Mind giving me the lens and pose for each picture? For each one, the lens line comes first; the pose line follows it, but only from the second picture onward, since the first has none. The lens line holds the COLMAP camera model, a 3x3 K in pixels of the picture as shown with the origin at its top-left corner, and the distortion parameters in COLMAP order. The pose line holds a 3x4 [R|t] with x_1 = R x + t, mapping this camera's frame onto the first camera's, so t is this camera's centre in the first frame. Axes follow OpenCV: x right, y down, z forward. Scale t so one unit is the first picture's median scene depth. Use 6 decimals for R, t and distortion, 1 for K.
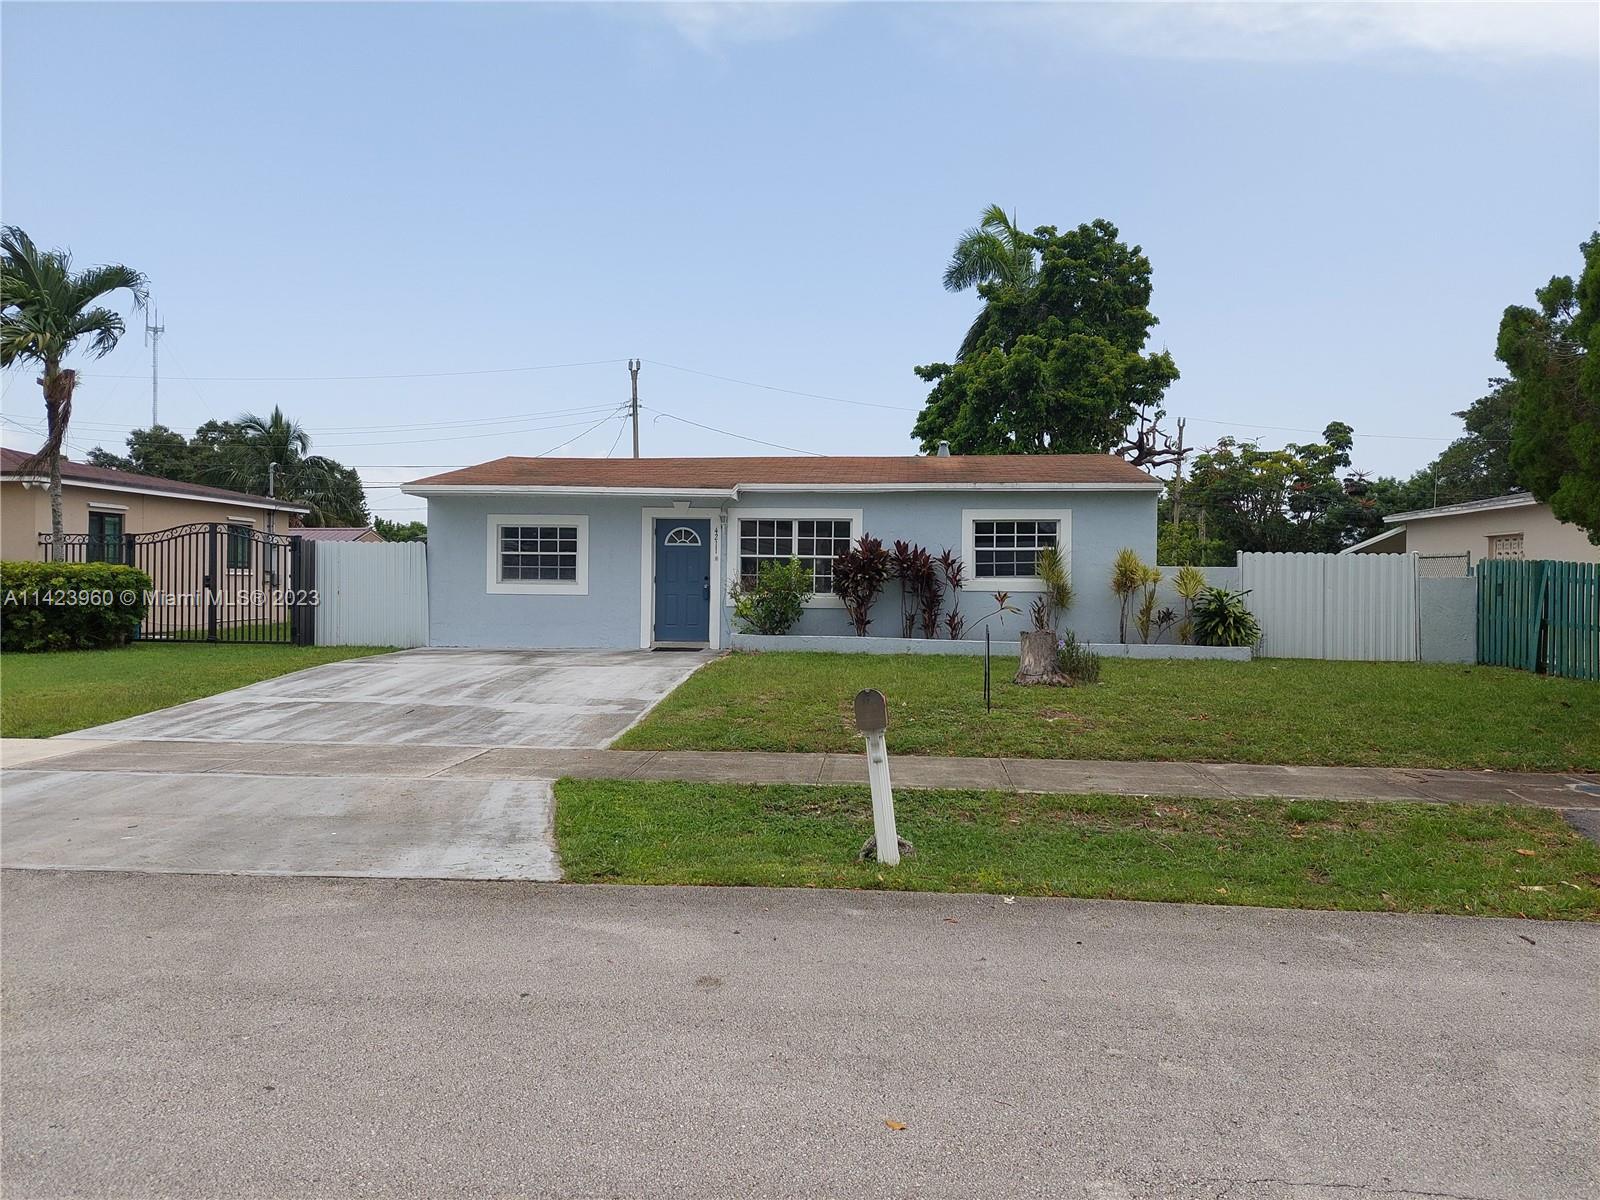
lens RADIAL K [[1187.6, 0, 794.8], [0, 1187.6, 595.6], [0, 0, 1]] dist [0.077908, -0.010034]
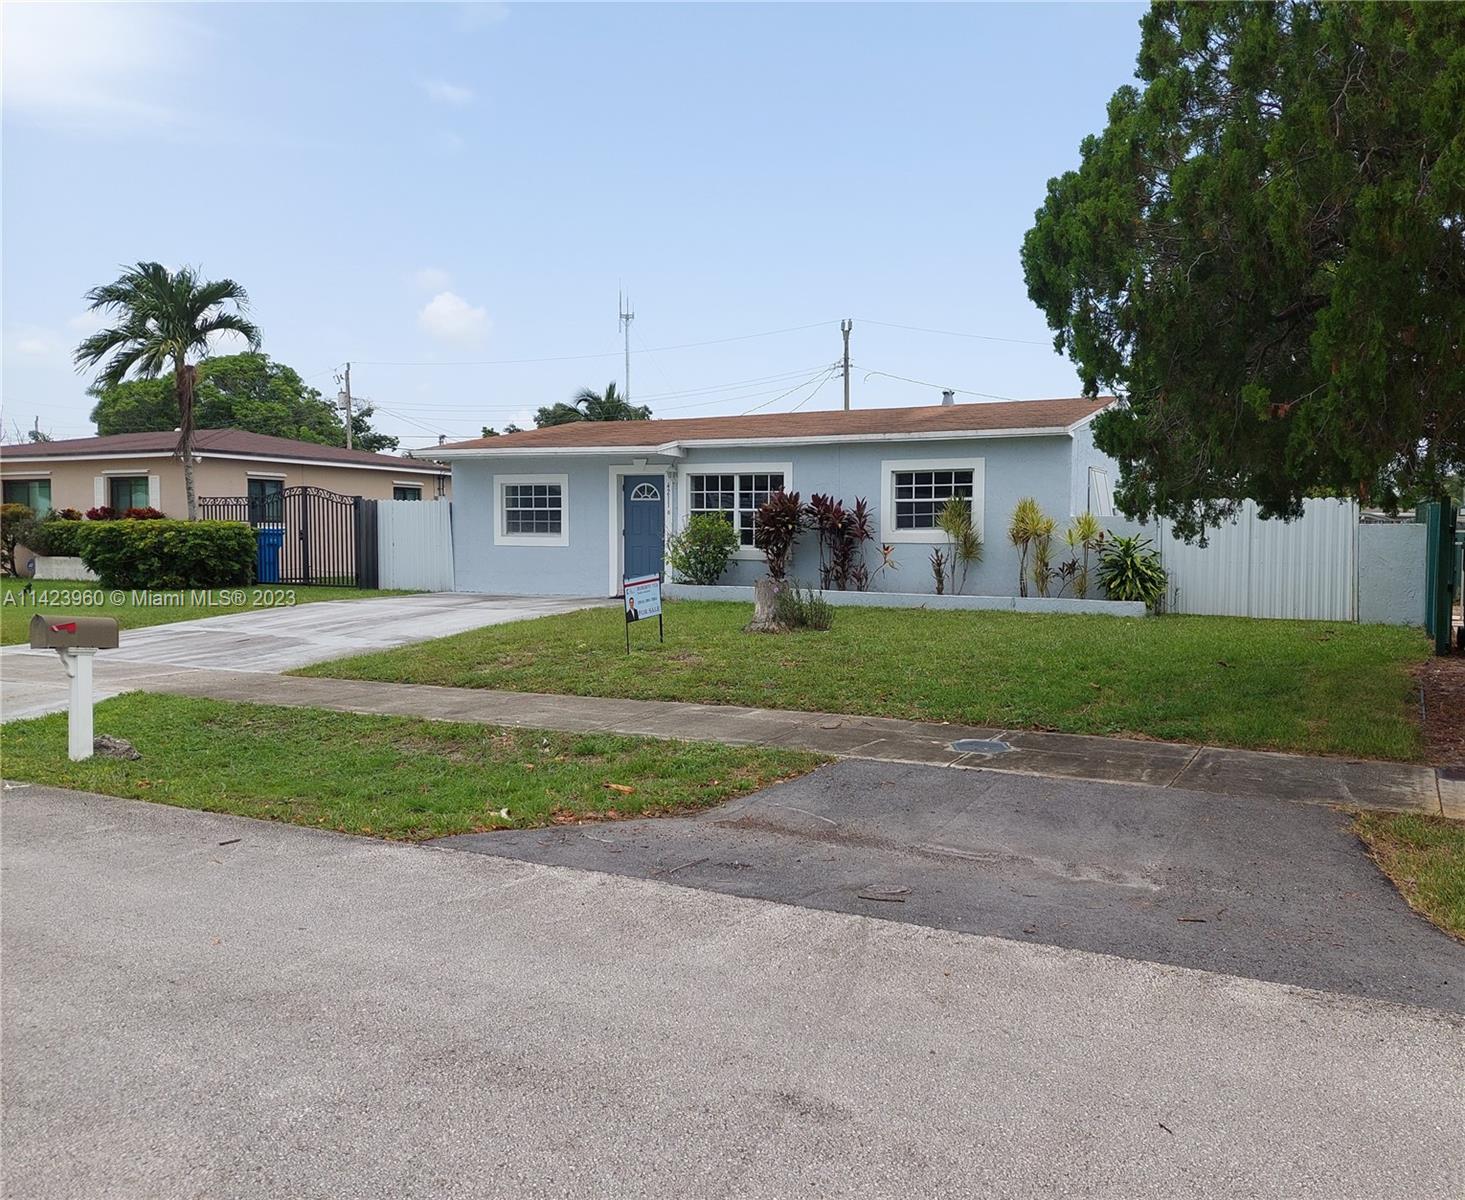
lens RADIAL K [[1193.7, 0, 806.1], [0, 1193.7, 590.7], [0, 0, 1]] dist [0.051207, -0.000342]
pose [[0.941318, 0.013057, -0.337268, 0.408551], [-0.002488, 0.999493, 0.031748, 0.004630], [0.337511, -0.029046, 0.940873, 0.034453]]
